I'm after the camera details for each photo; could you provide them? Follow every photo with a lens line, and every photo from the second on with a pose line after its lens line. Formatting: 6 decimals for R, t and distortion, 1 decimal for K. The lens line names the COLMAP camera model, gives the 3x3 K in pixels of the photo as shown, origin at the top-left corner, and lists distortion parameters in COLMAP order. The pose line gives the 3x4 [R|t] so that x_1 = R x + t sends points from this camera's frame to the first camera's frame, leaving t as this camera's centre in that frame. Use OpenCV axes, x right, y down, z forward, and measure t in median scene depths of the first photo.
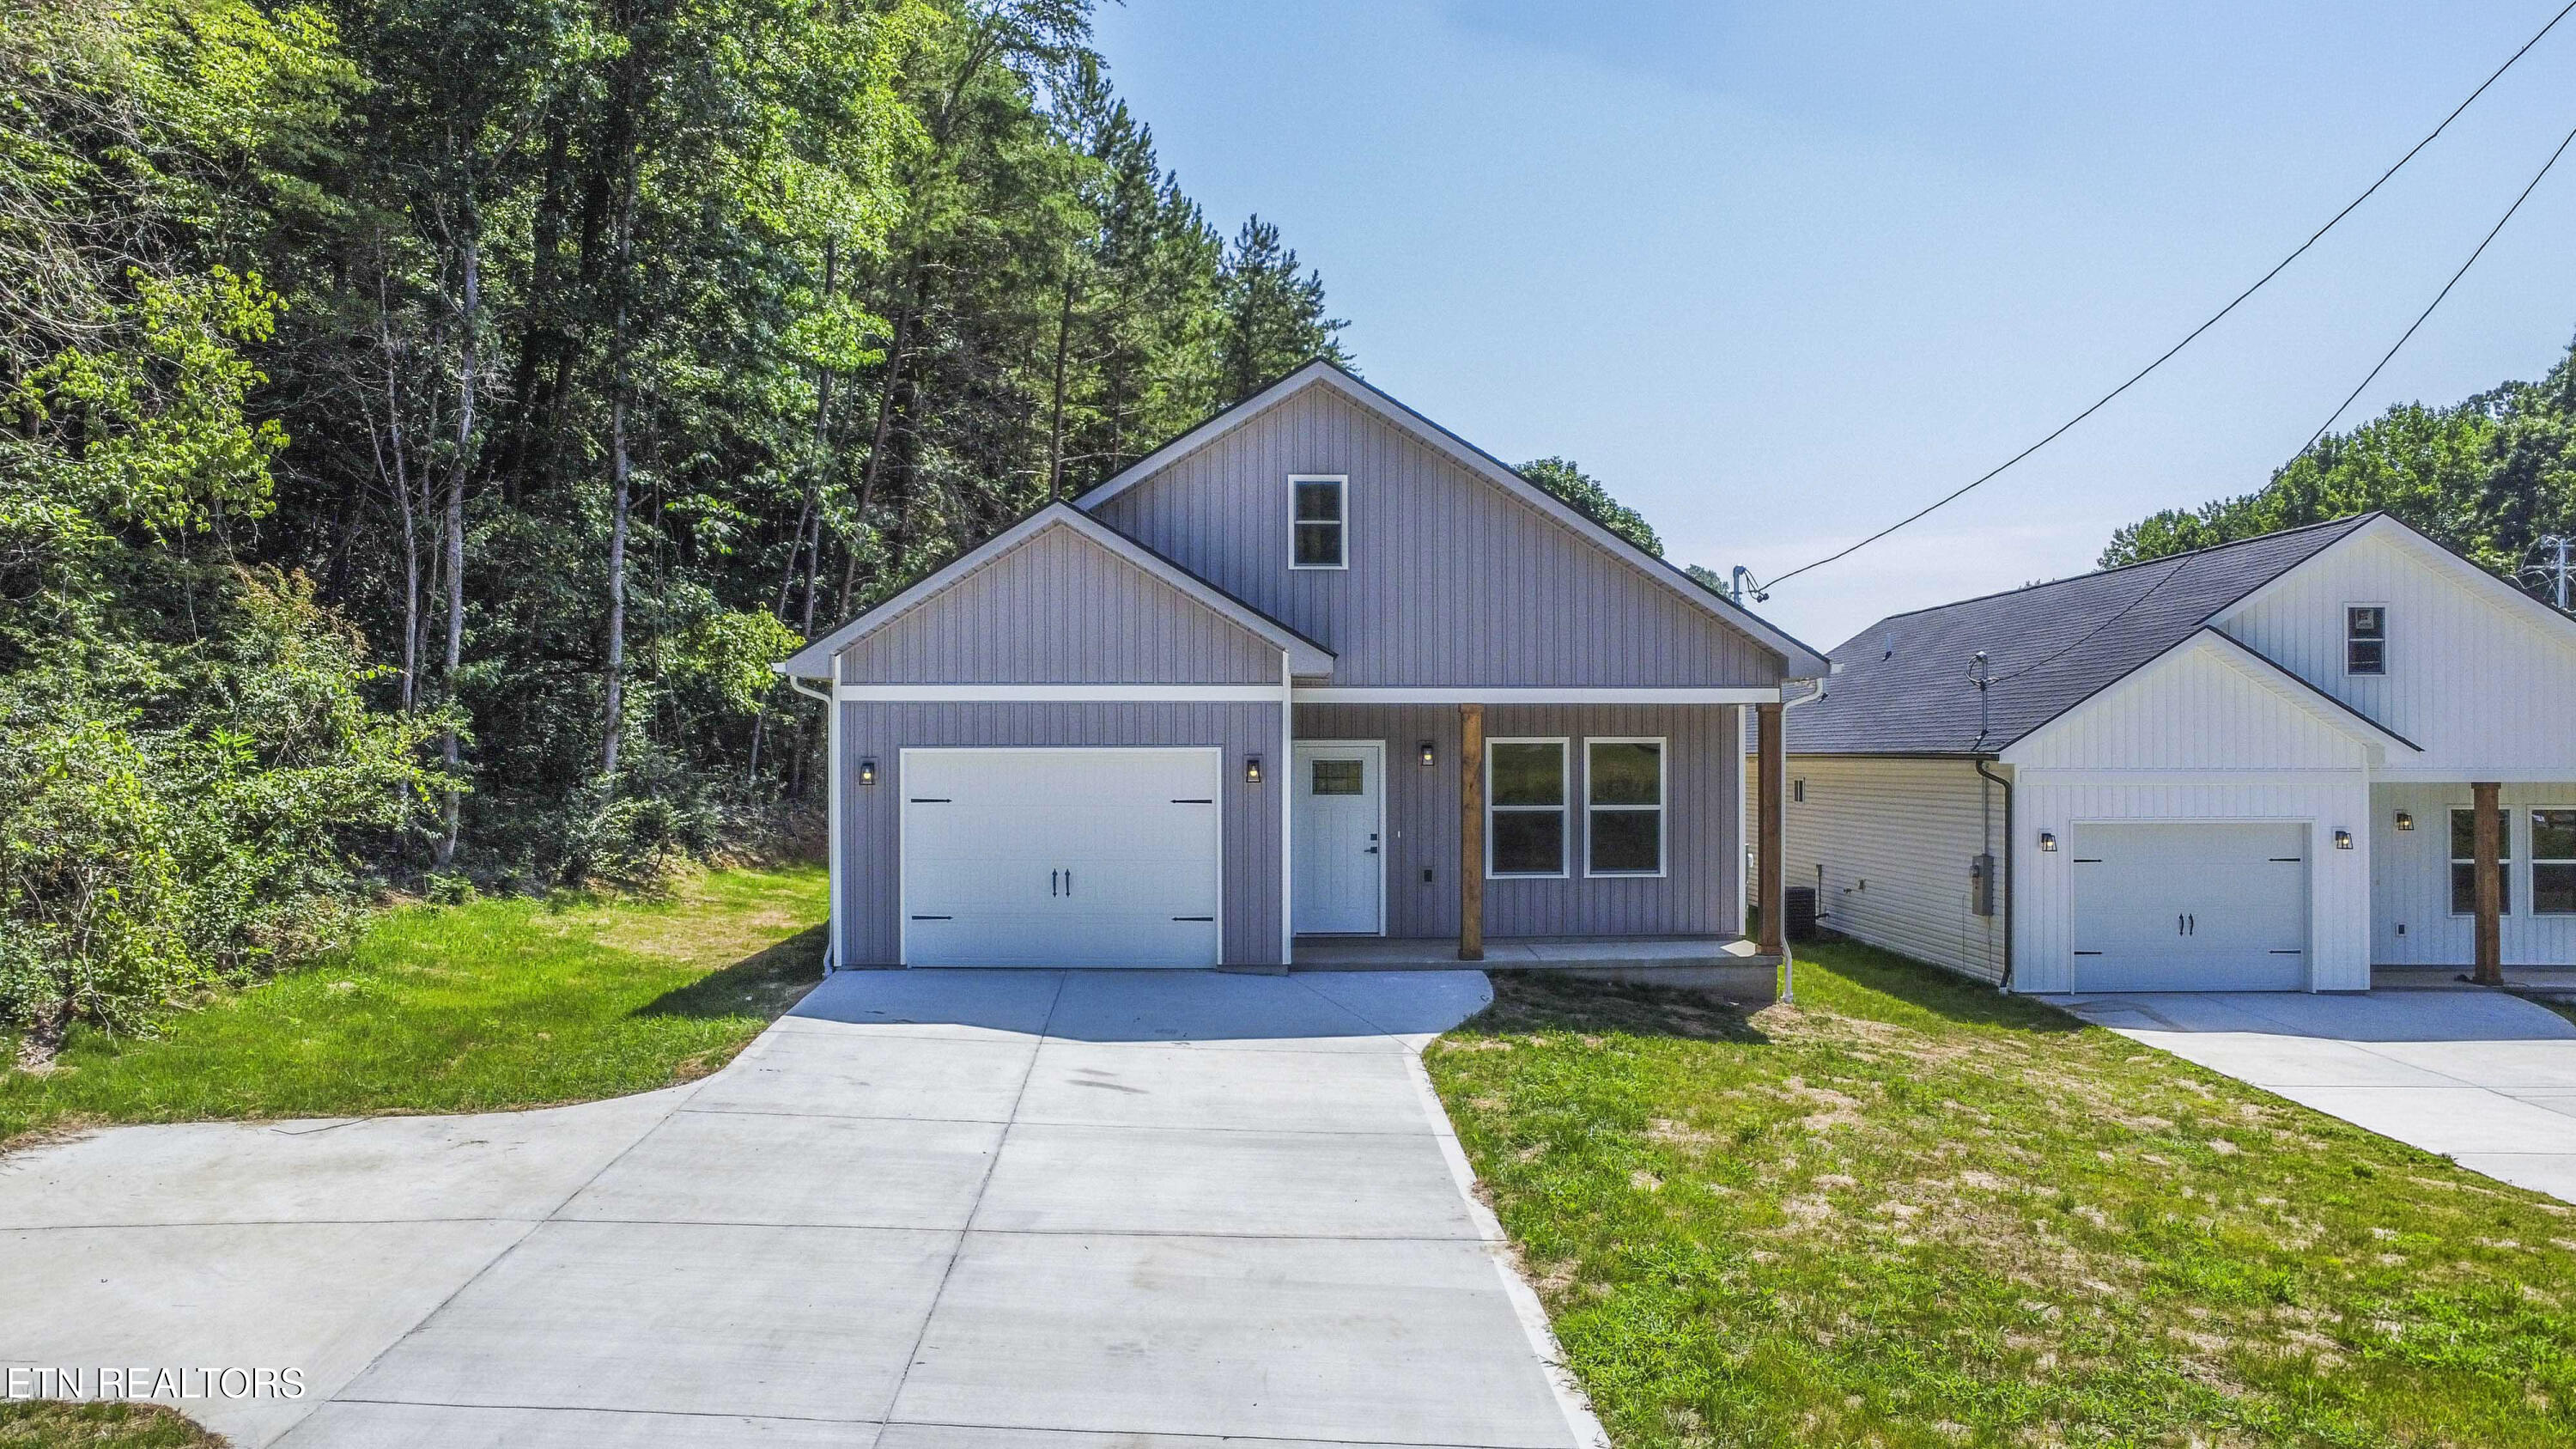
lens RADIAL K [[1940.8, 0, 1288.0], [0, 1940.8, 724.5], [0, 0, 1]] dist [-0.144473, 0.246126]
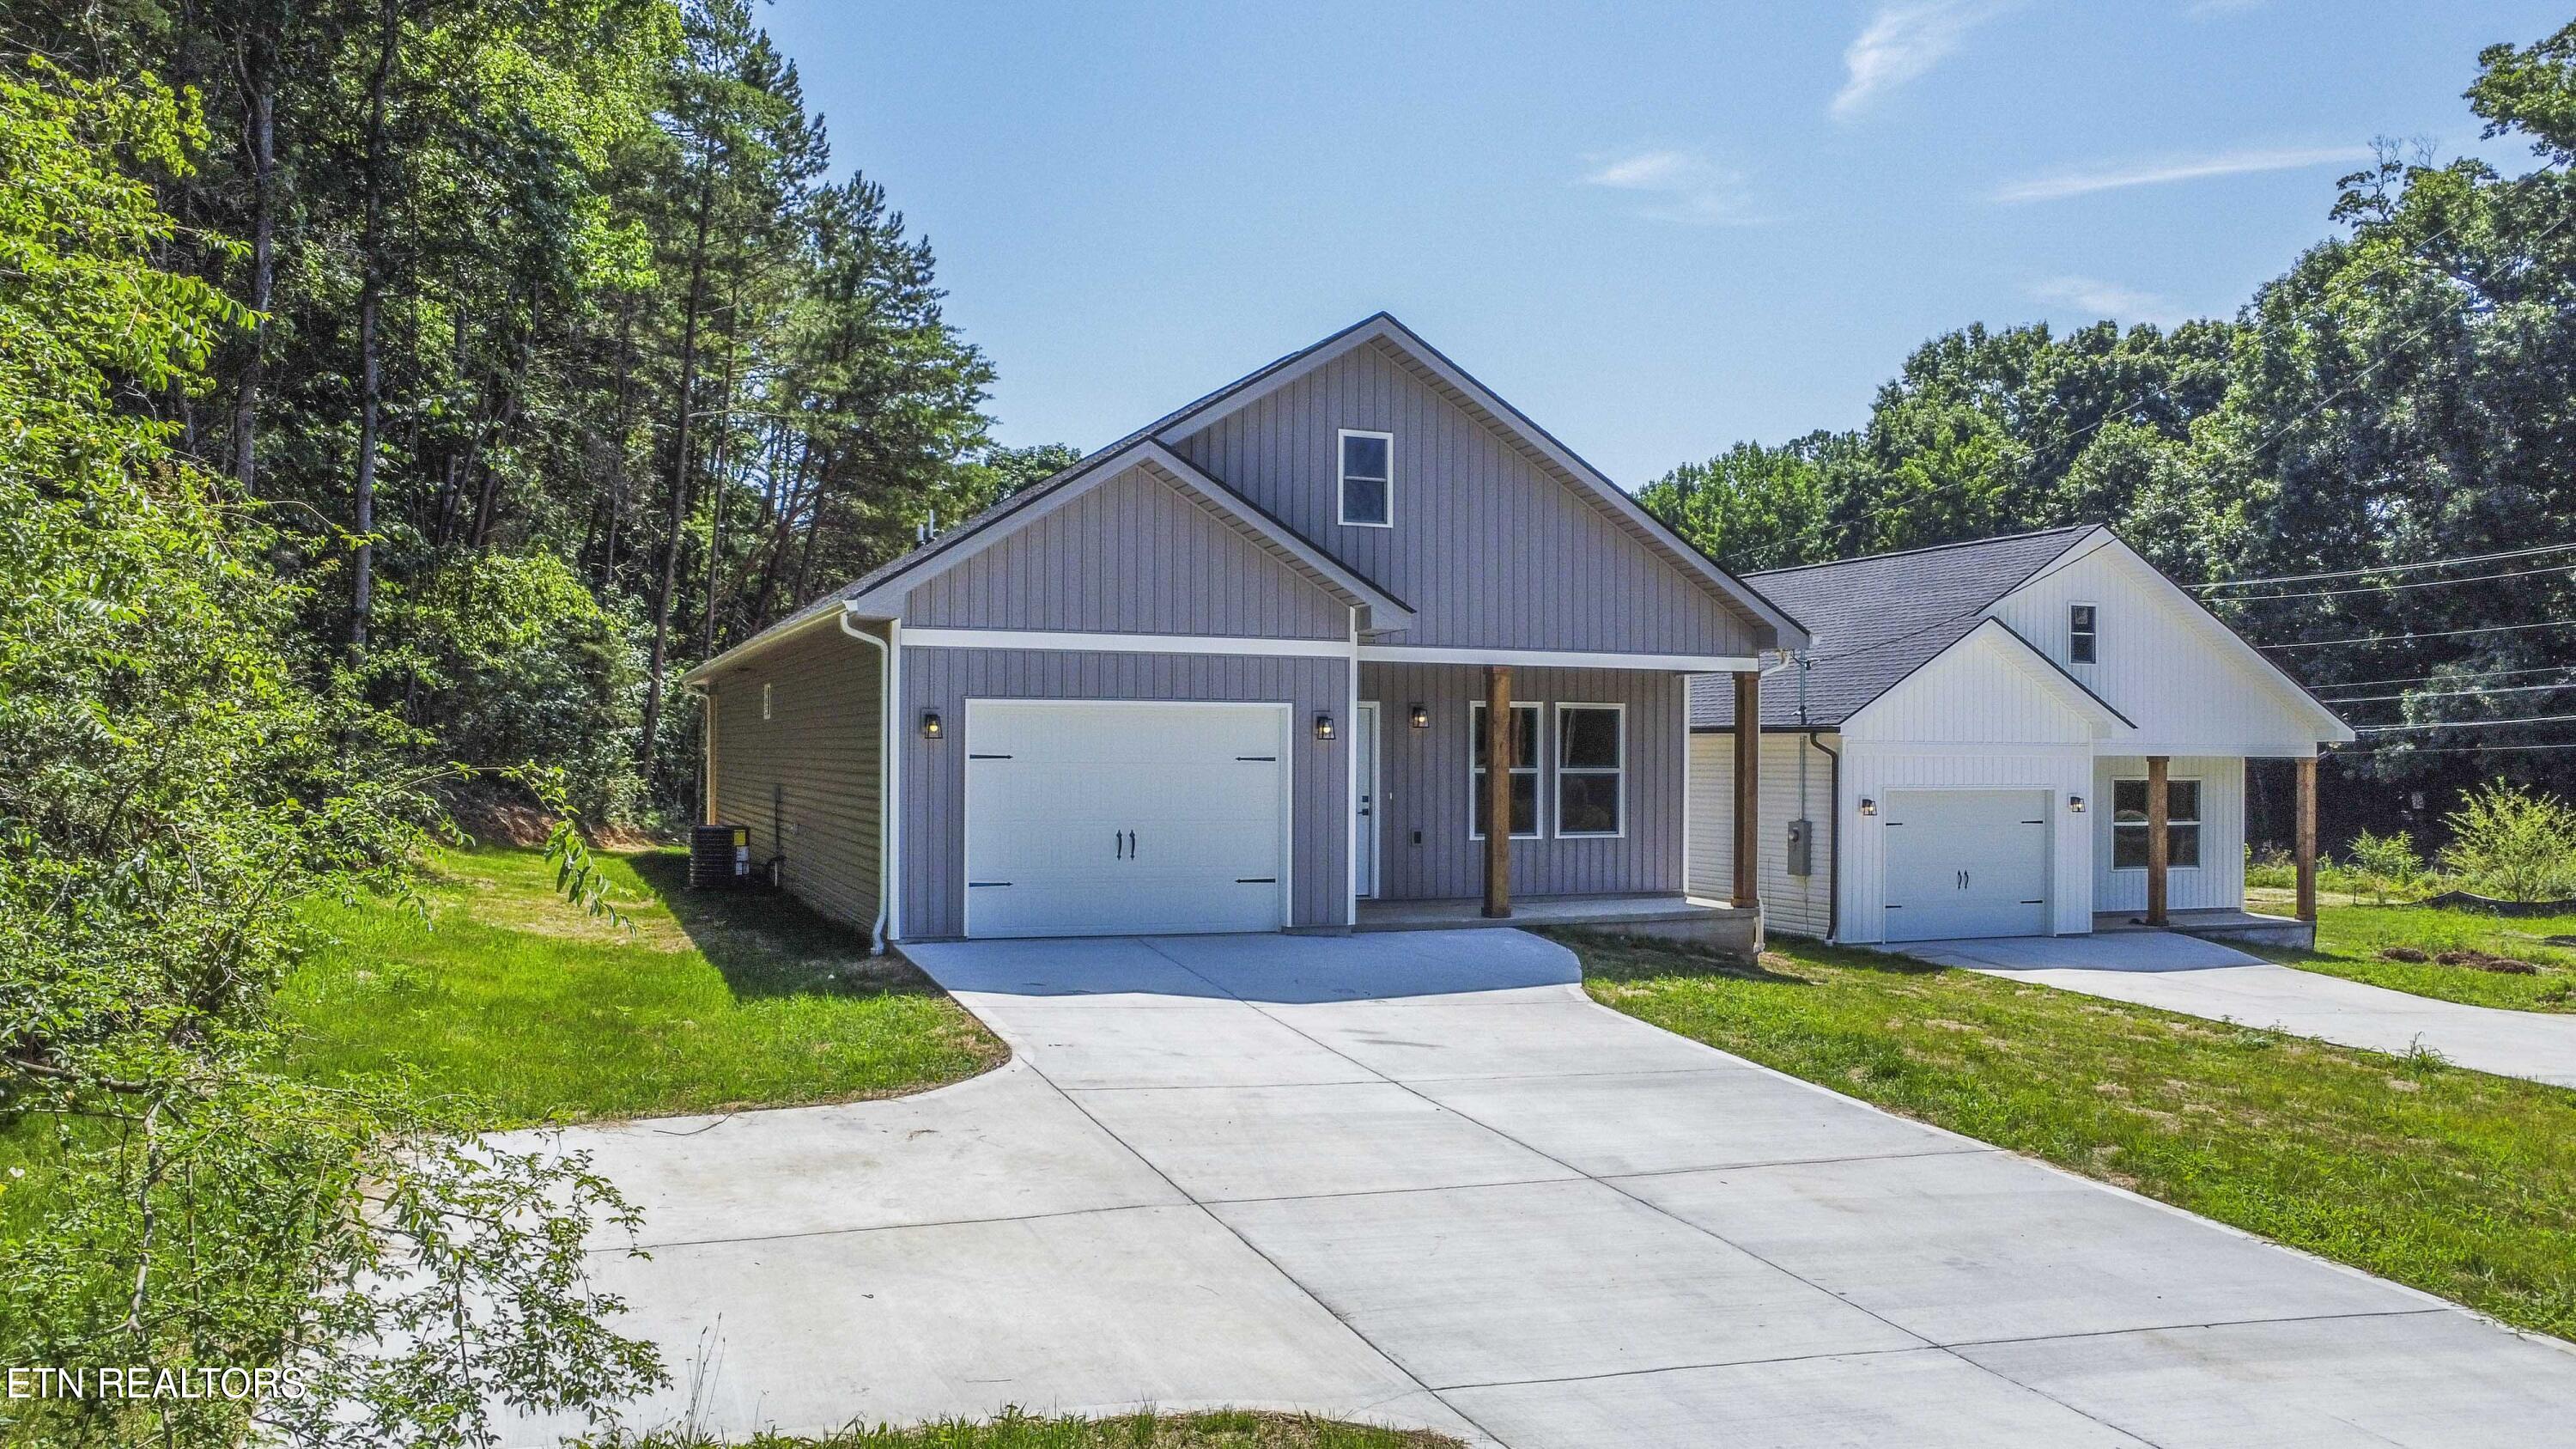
lens RADIAL K [[1940.8, 0, 1288.0], [0, 1940.8, 724.5], [0, 0, 1]] dist [-0.144473, 0.246126]
pose [[0.939877, 0.011895, 0.341305, -0.334018], [-0.012559, 0.999921, -0.000265, 0.020482], [-0.341281, -0.004038, 0.939953, 0.078021]]
